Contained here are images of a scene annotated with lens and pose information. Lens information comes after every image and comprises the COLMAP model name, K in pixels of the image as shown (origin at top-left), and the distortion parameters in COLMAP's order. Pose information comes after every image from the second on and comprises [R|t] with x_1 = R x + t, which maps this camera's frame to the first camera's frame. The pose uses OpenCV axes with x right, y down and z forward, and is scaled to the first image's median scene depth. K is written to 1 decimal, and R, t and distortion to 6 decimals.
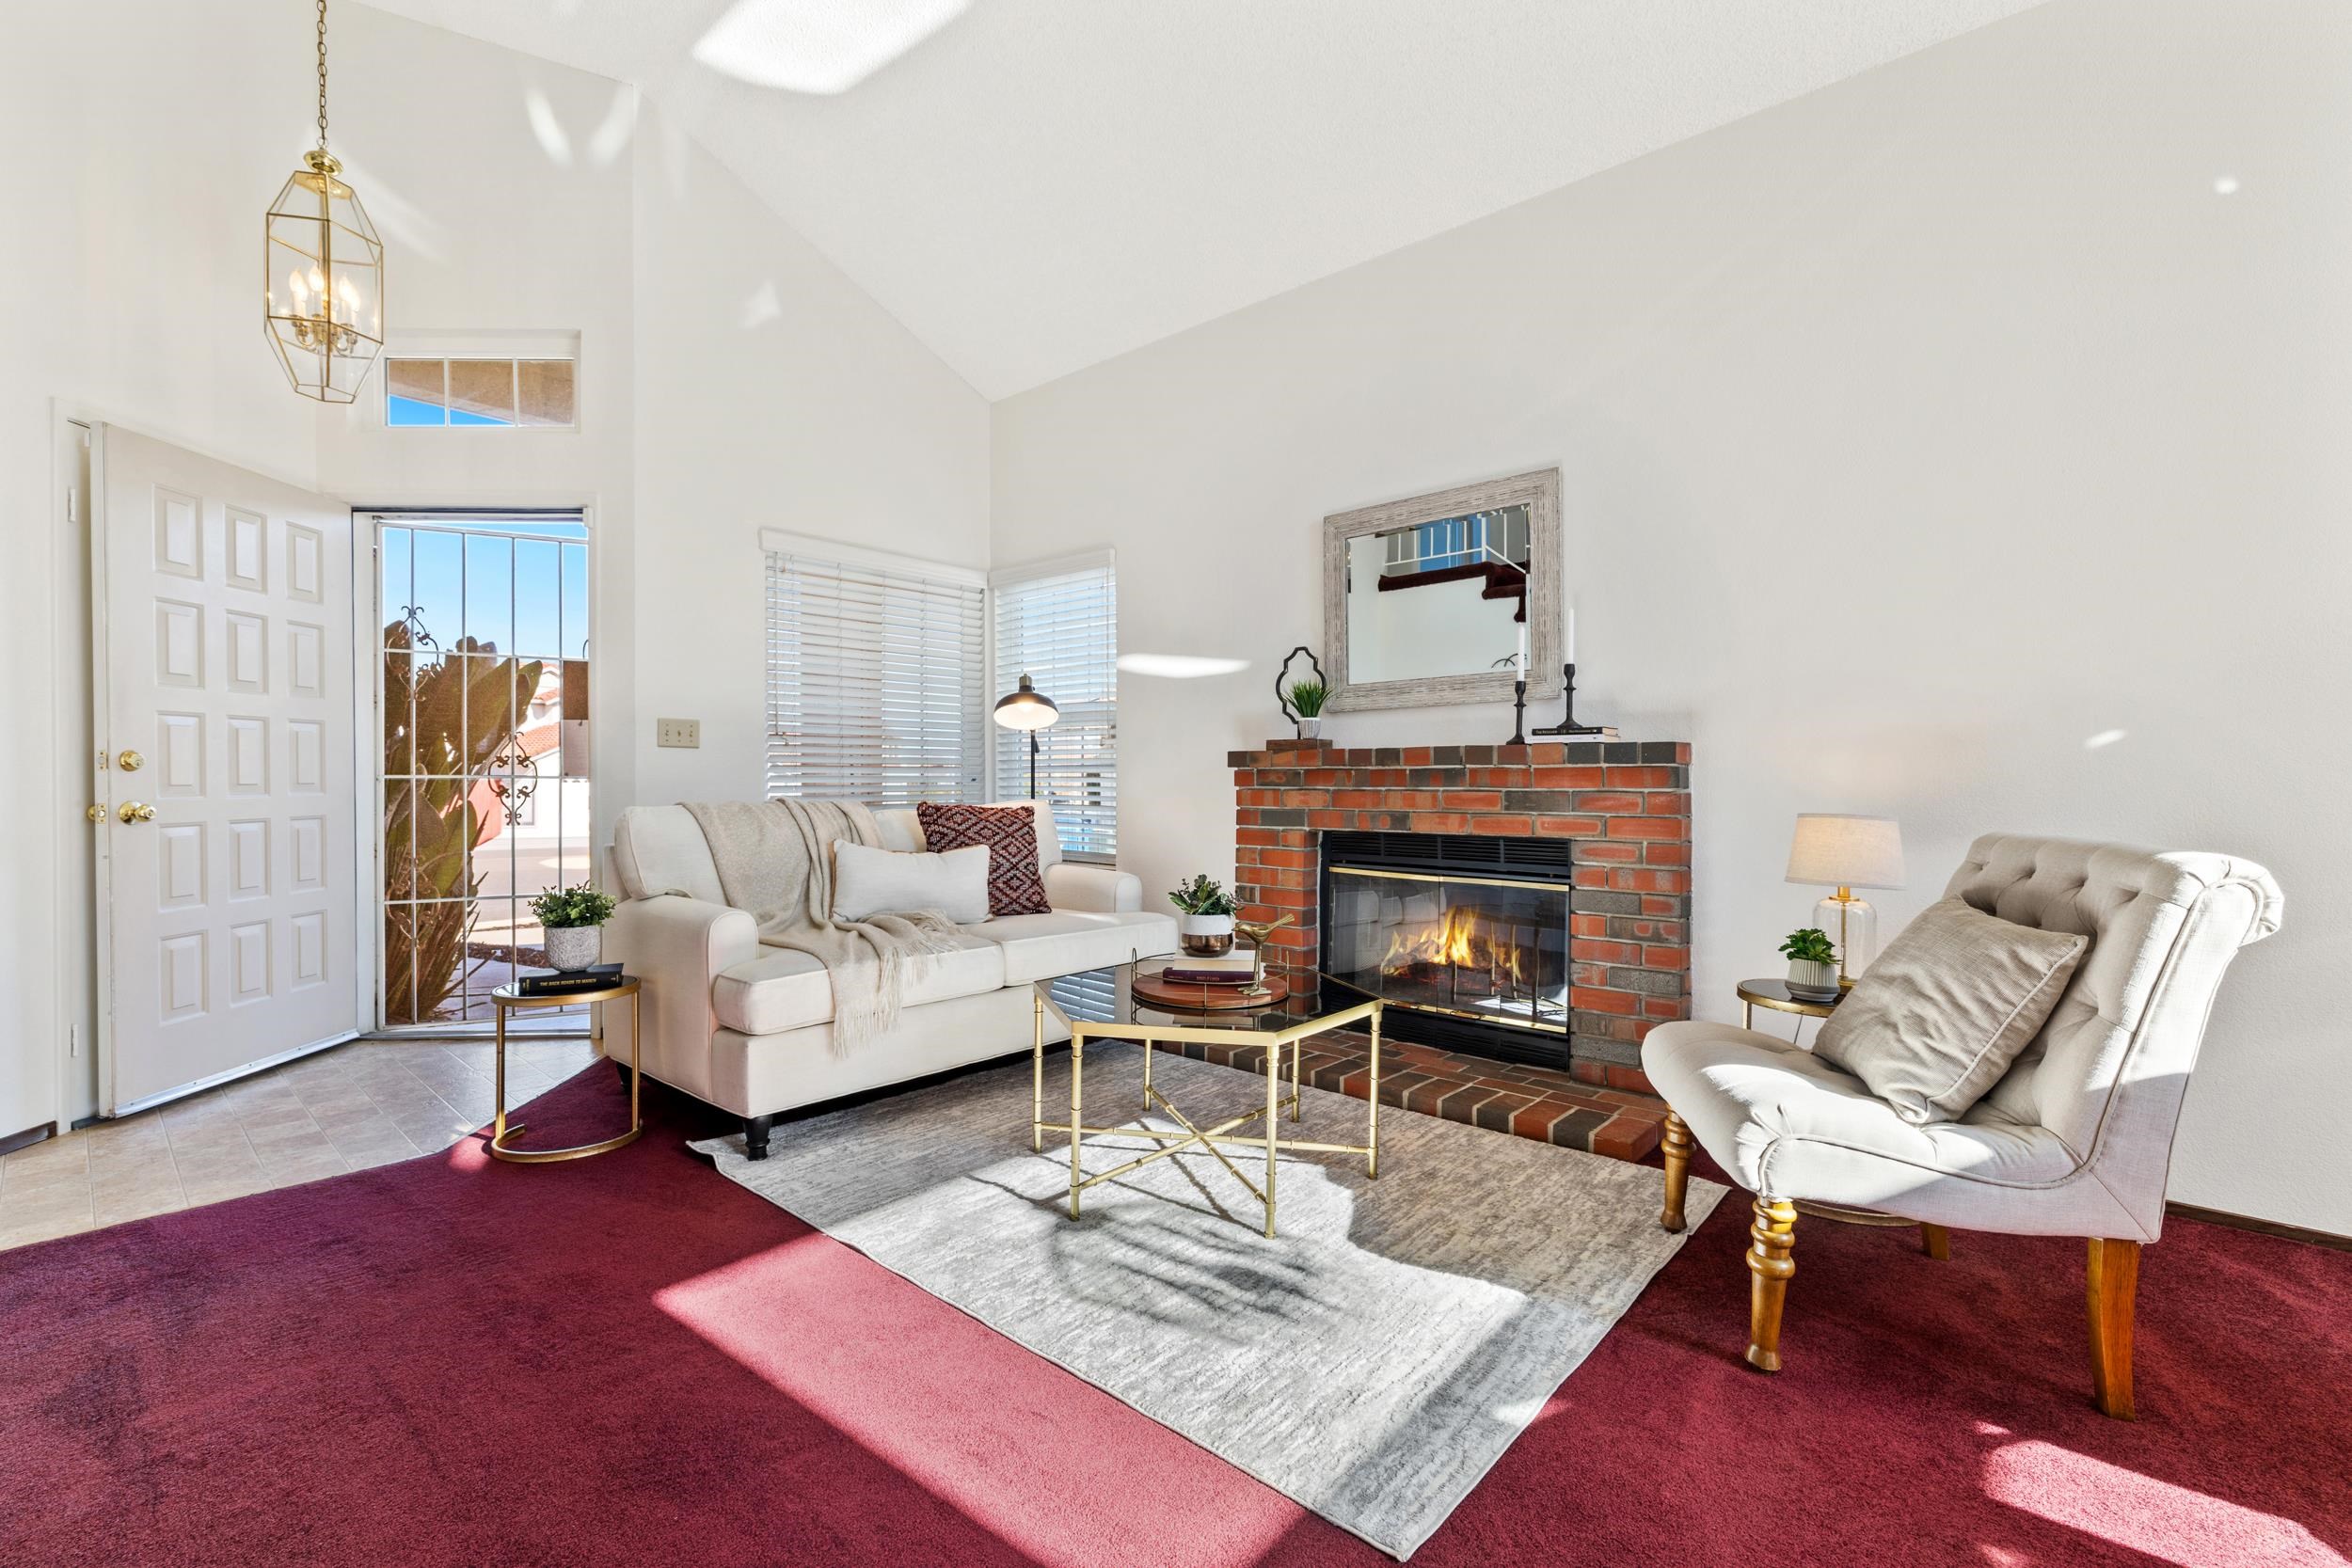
lens RADIAL K [[1014.2, 0, 1173.2], [0, 1014.2, 787.1], [0, 0, 1]] dist [0.003390, 0.001071]
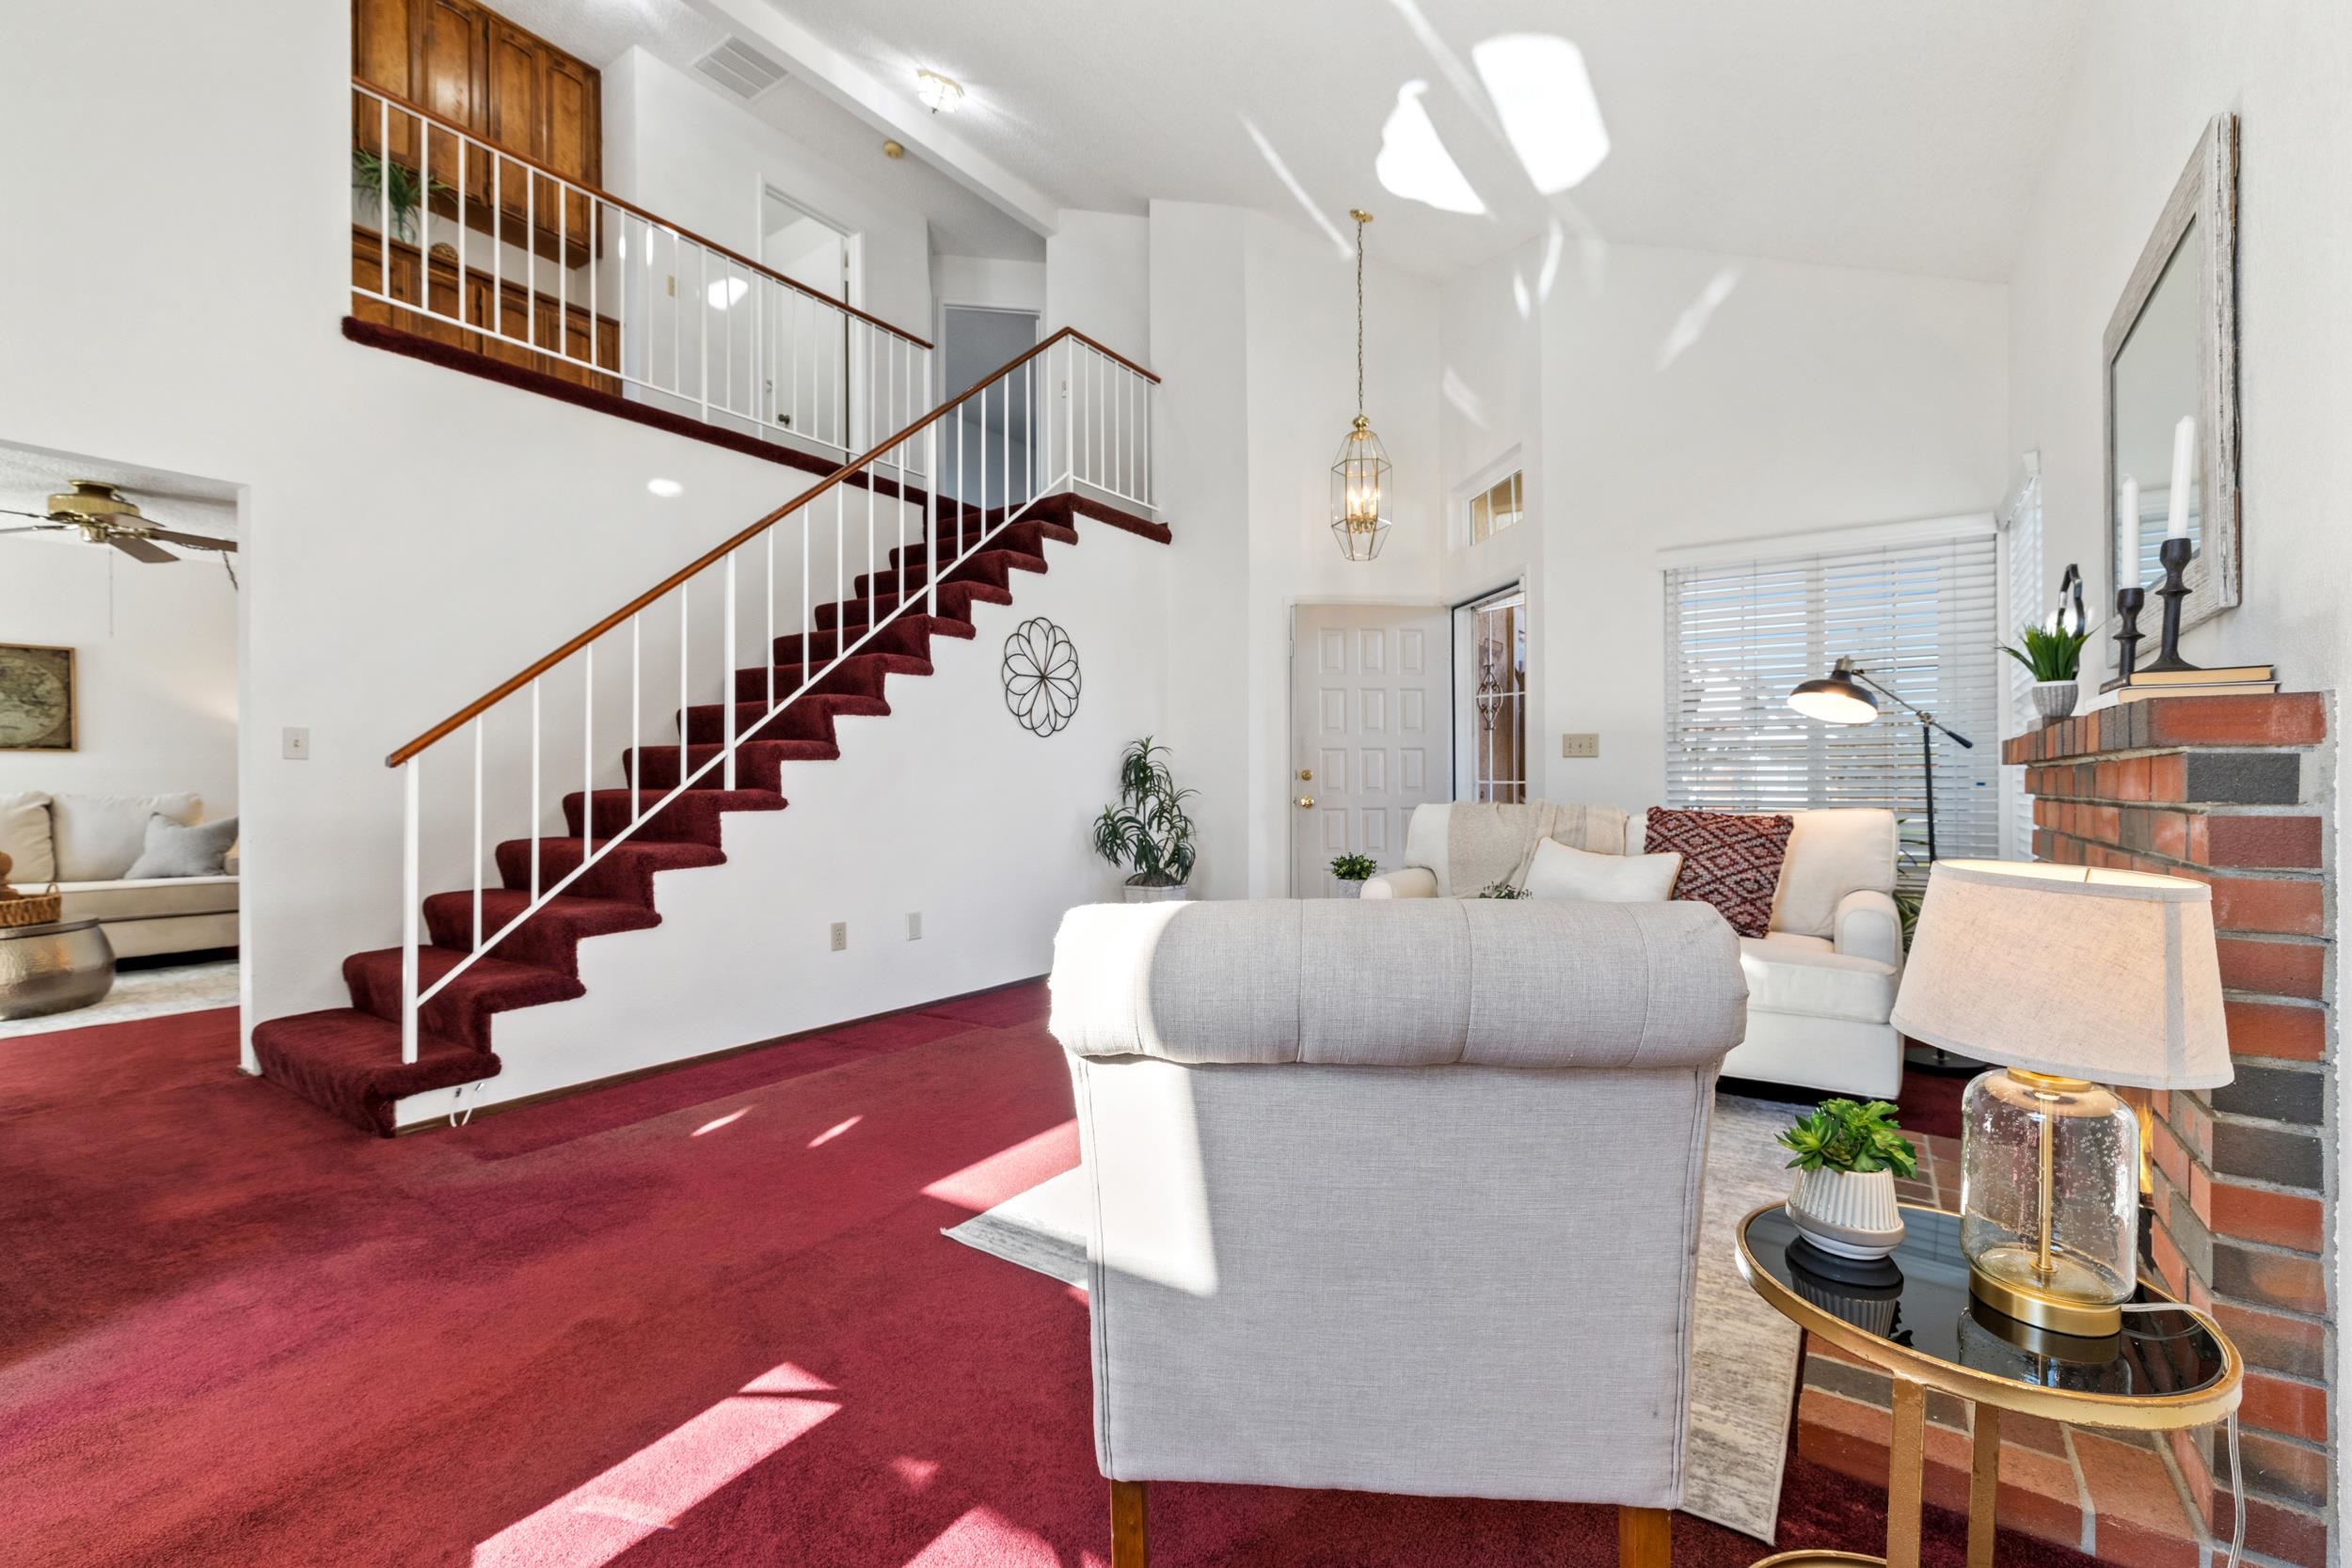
lens RADIAL K [[1014.2, 0, 1177.1], [0, 1014.2, 789.7], [0, 0, 1]] dist [0.003390, 0.001071]
pose [[0.127910, 0.005898, -0.991768, 0.734922], [-0.012480, 0.999913, 0.004336, -0.000790], [0.991707, 0.011822, 0.127972, 0.436036]]
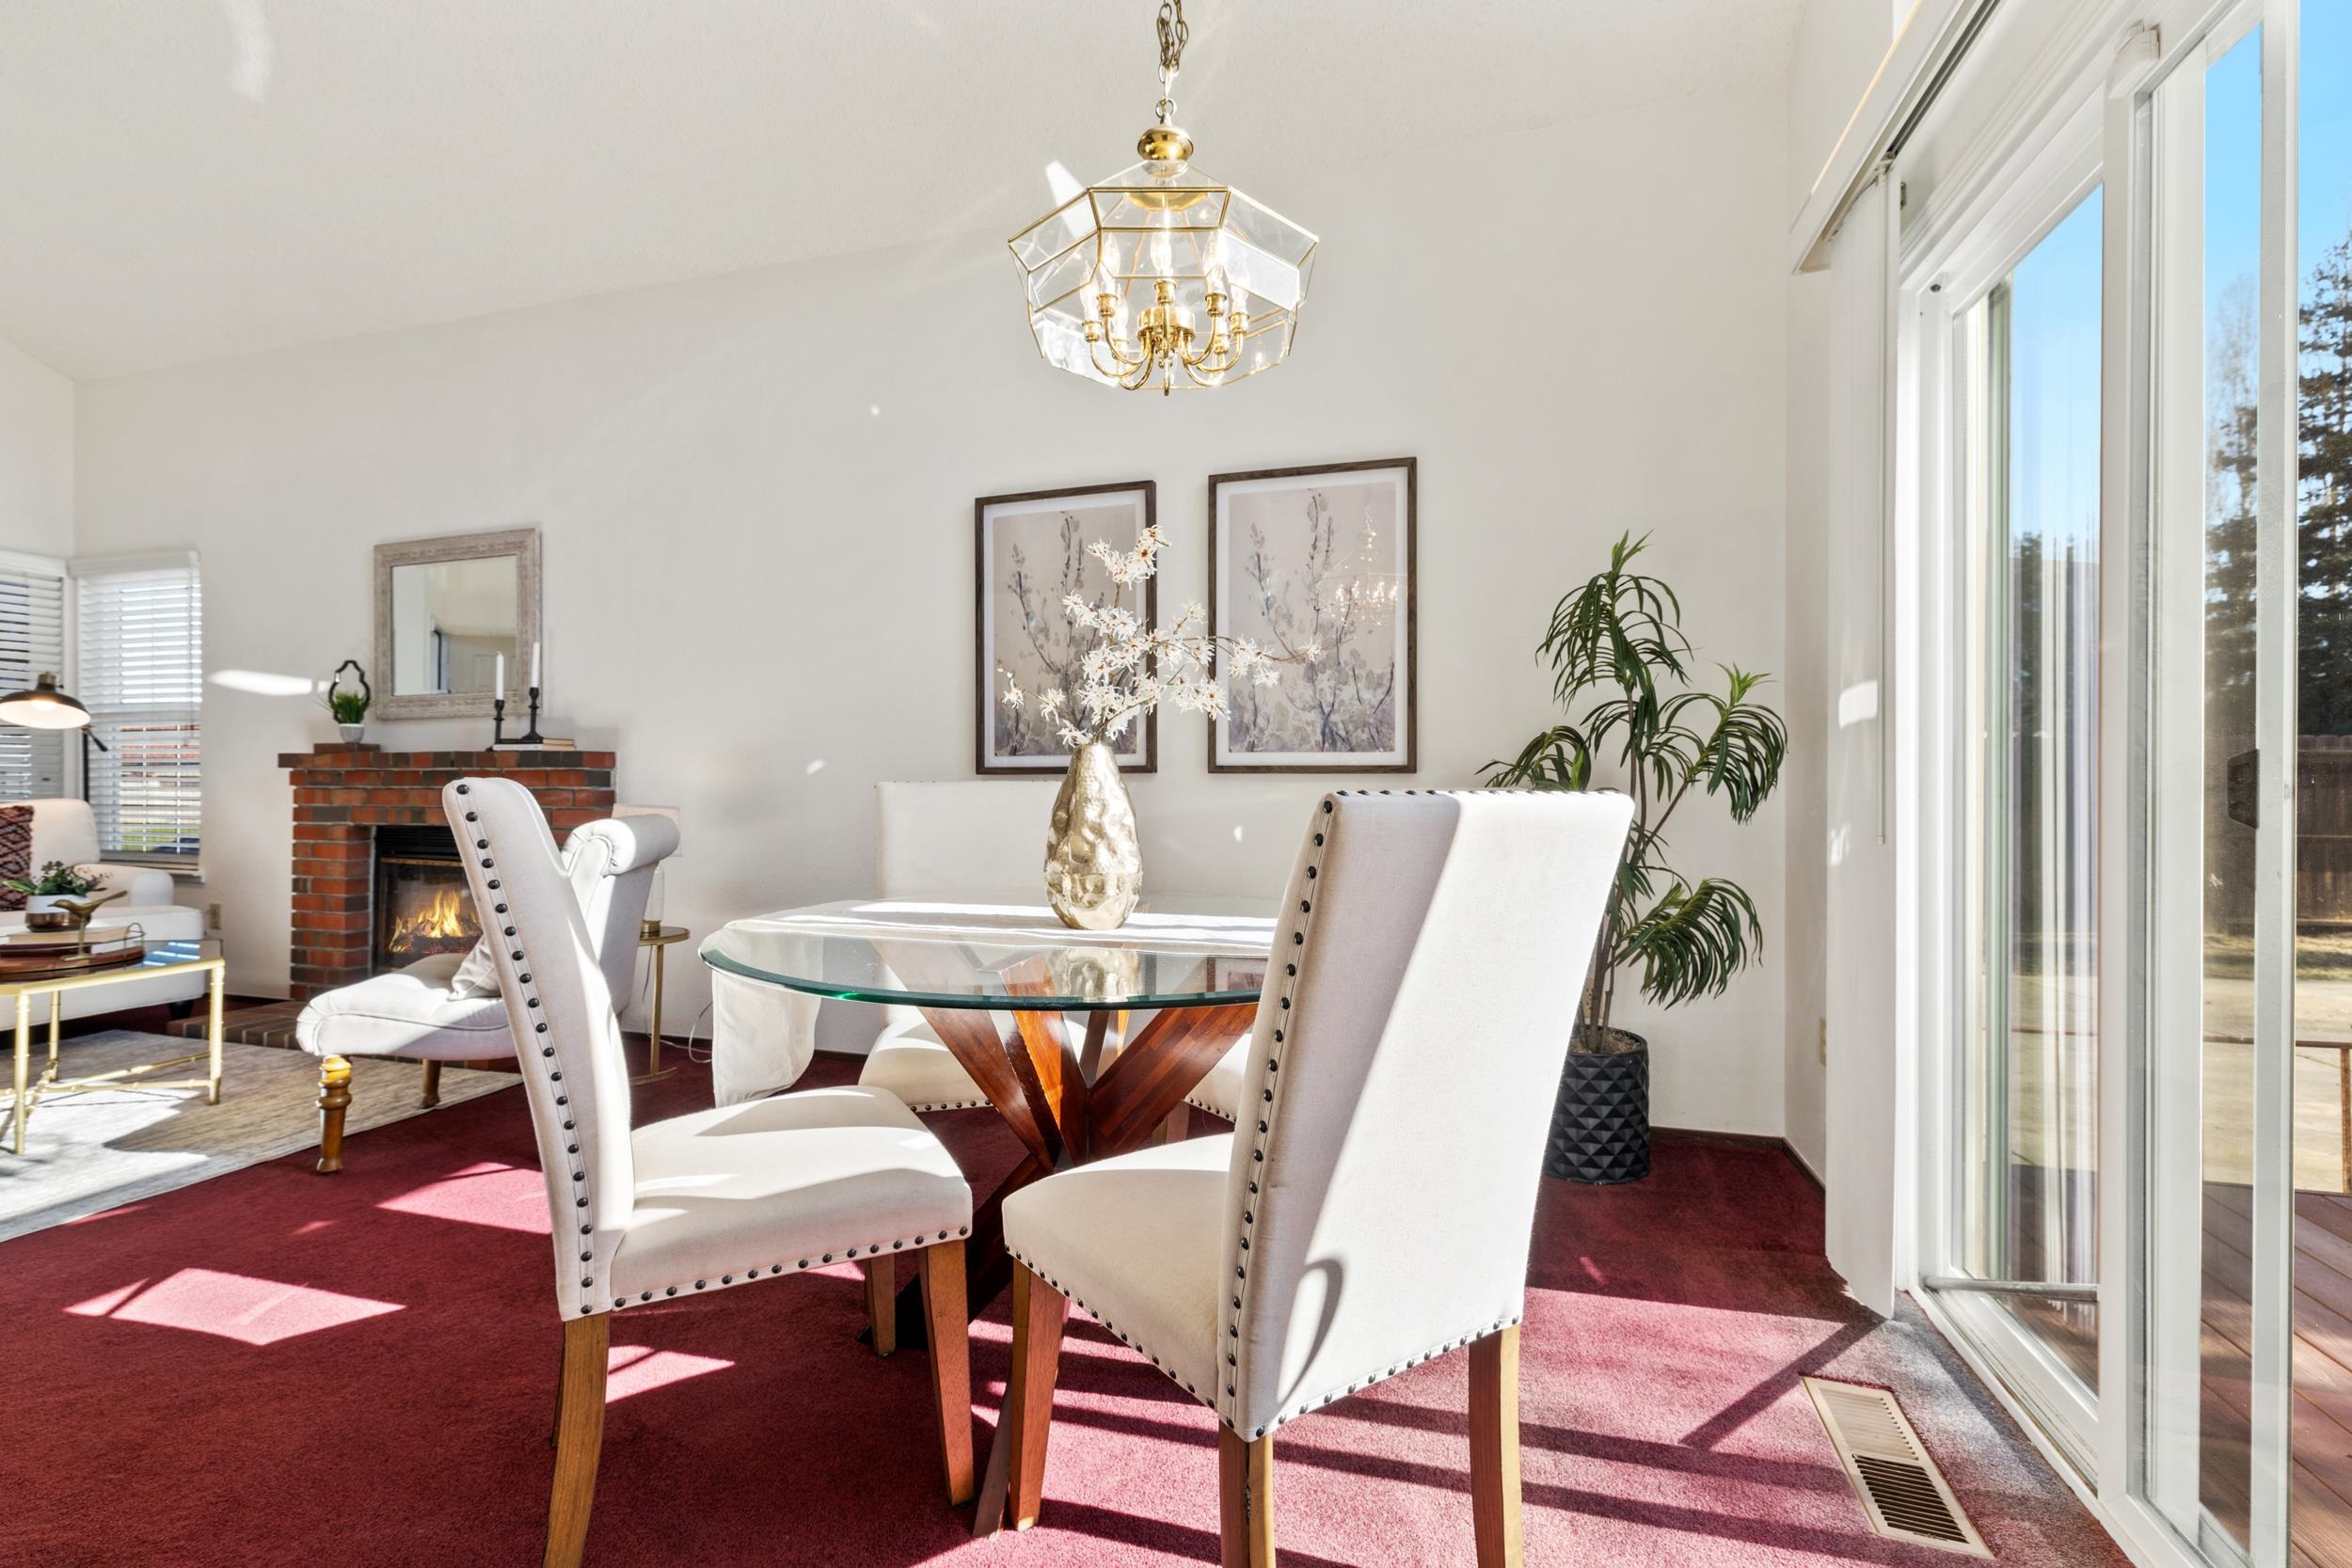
lens RADIAL K [[1014.2, 0, 1164.8], [0, 1014.2, 797.2], [0, 0, 1]] dist [0.003390, 0.001071]
pose [[0.911458, -0.003983, 0.411374, 0.533856], [0.001441, 0.999978, 0.006489, 0.006404], [-0.411390, -0.005321, 0.911444, -0.426098]]
